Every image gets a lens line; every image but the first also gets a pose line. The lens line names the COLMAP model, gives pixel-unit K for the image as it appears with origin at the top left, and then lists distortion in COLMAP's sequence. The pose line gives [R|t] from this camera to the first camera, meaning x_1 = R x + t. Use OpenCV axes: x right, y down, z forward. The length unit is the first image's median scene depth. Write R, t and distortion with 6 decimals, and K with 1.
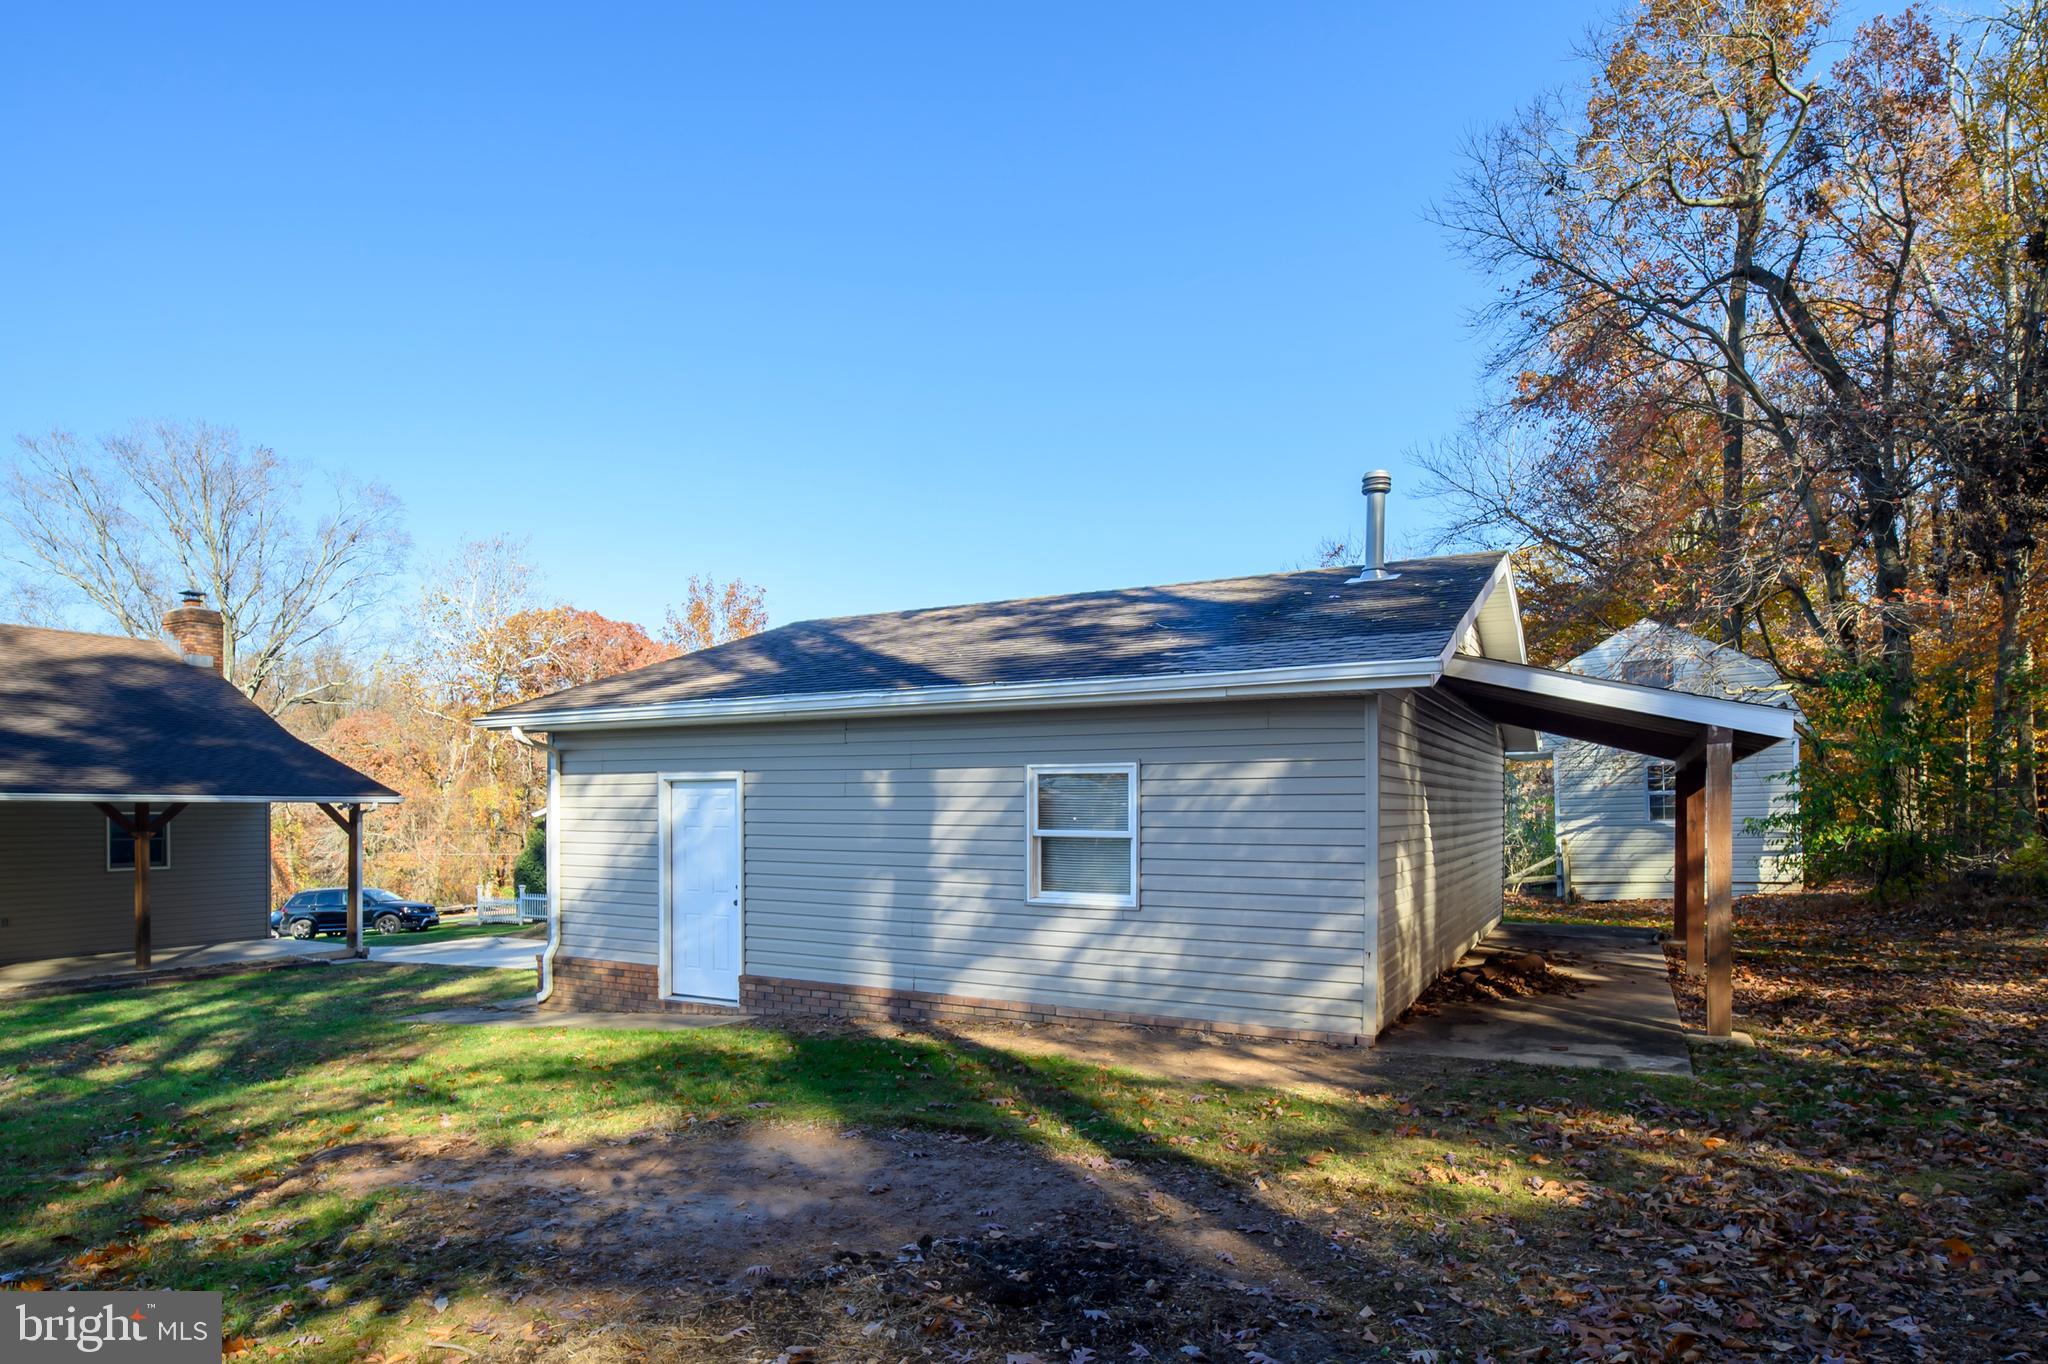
lens RADIAL K [[1146.4, 0, 1011.4], [0, 1146.4, 834.4], [0, 0, 1]] dist [-0.006206, -0.001059]
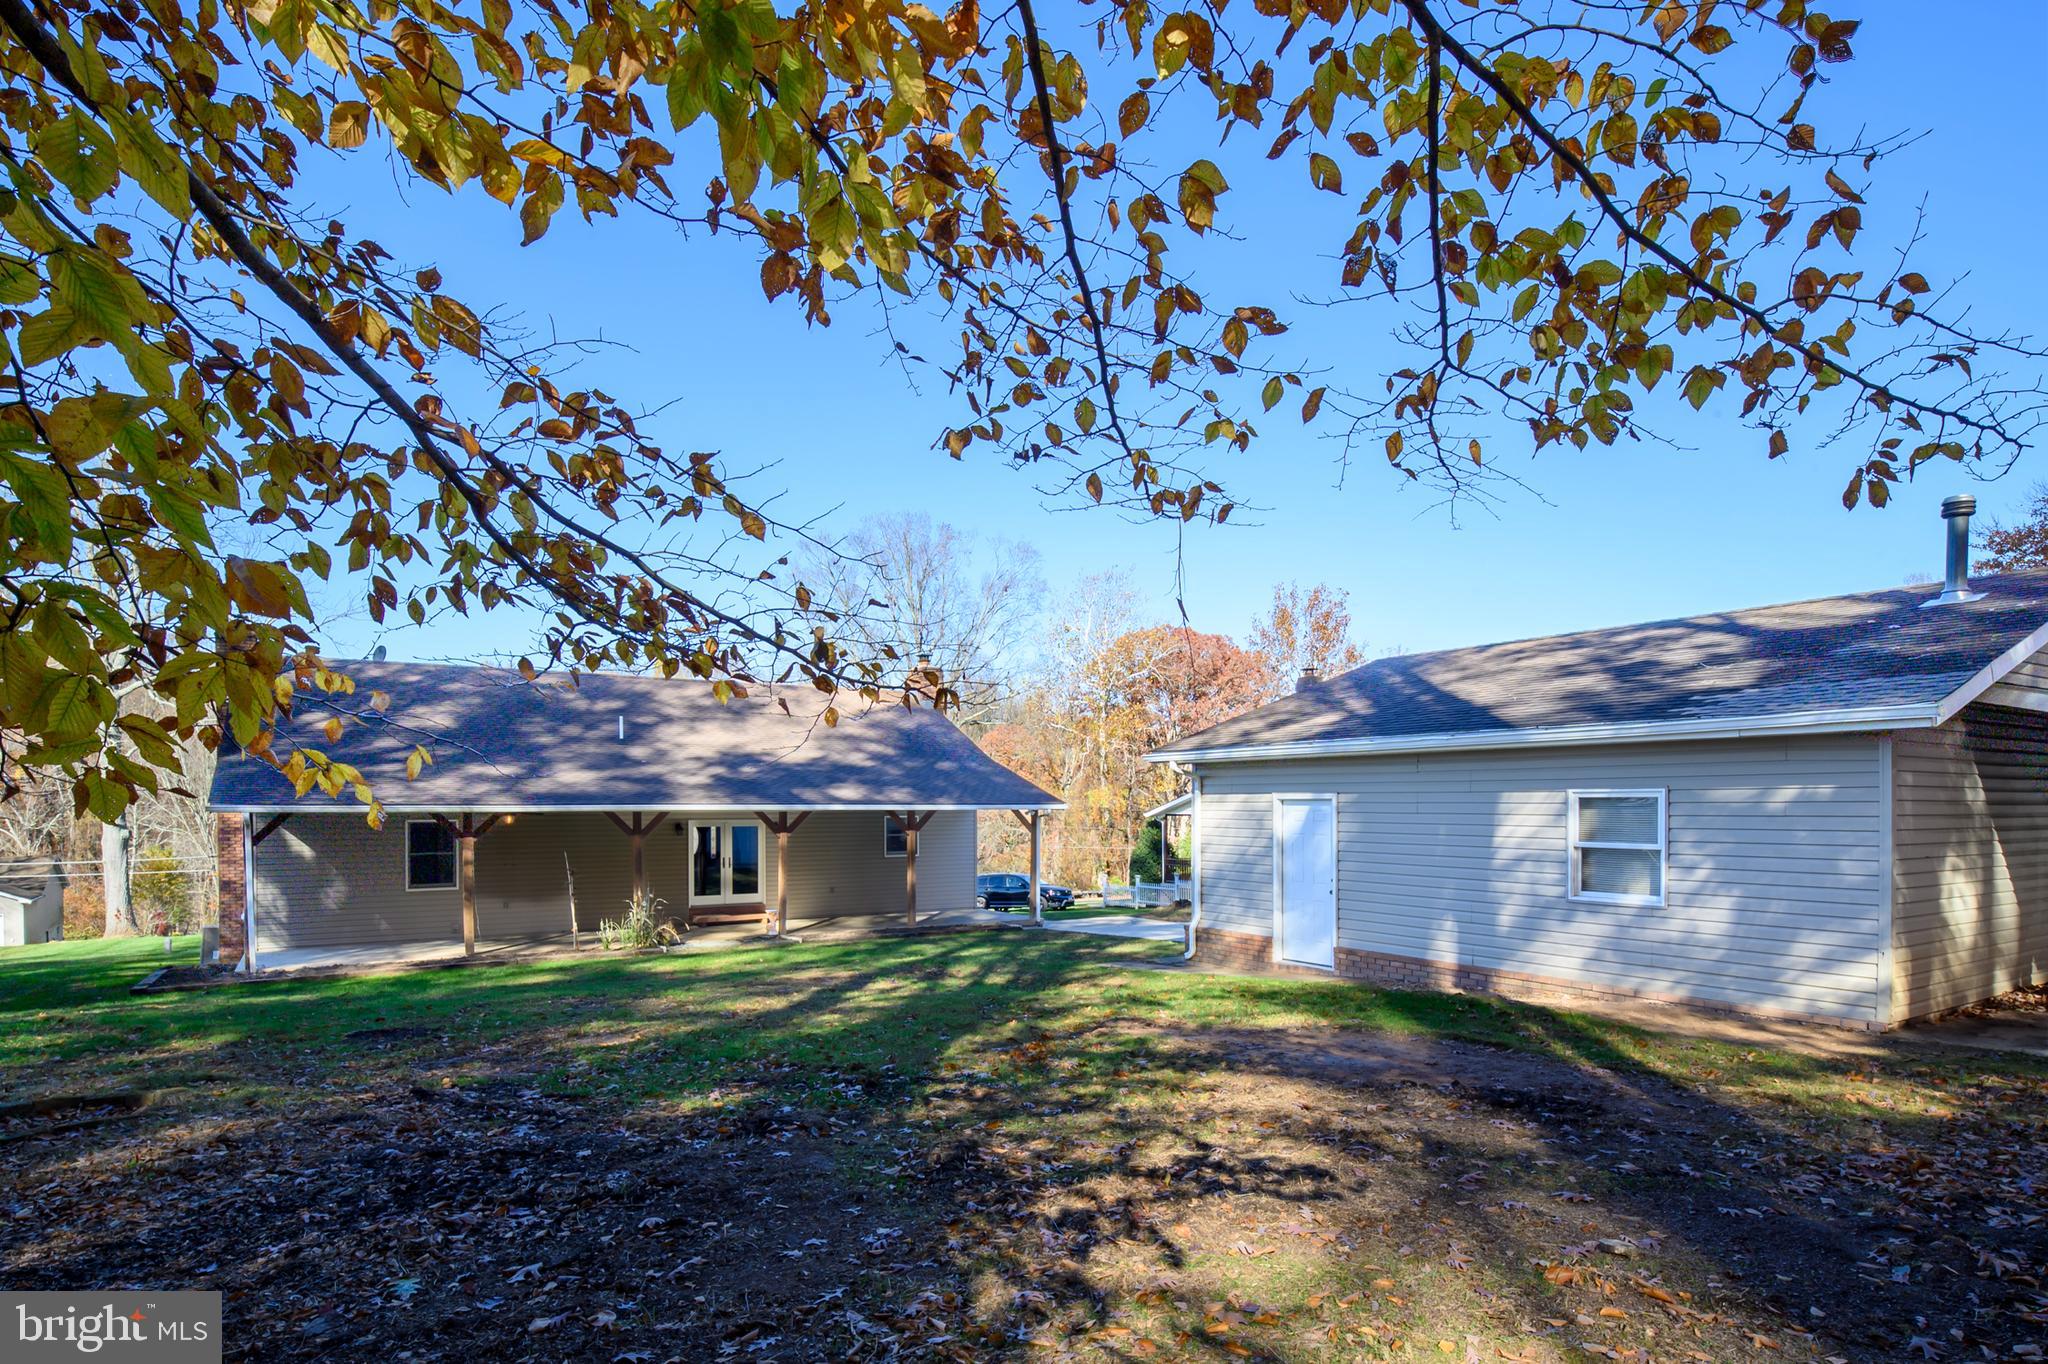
lens RADIAL K [[1146.4, 0, 1011.4], [0, 1146.4, 834.4], [0, 0, 1]] dist [-0.006206, -0.001059]
pose [[0.880439, 0.009460, -0.474064, 0.055091], [-0.007574, 0.999954, 0.005888, -0.010947], [0.474098, -0.001593, 0.880470, -0.309841]]
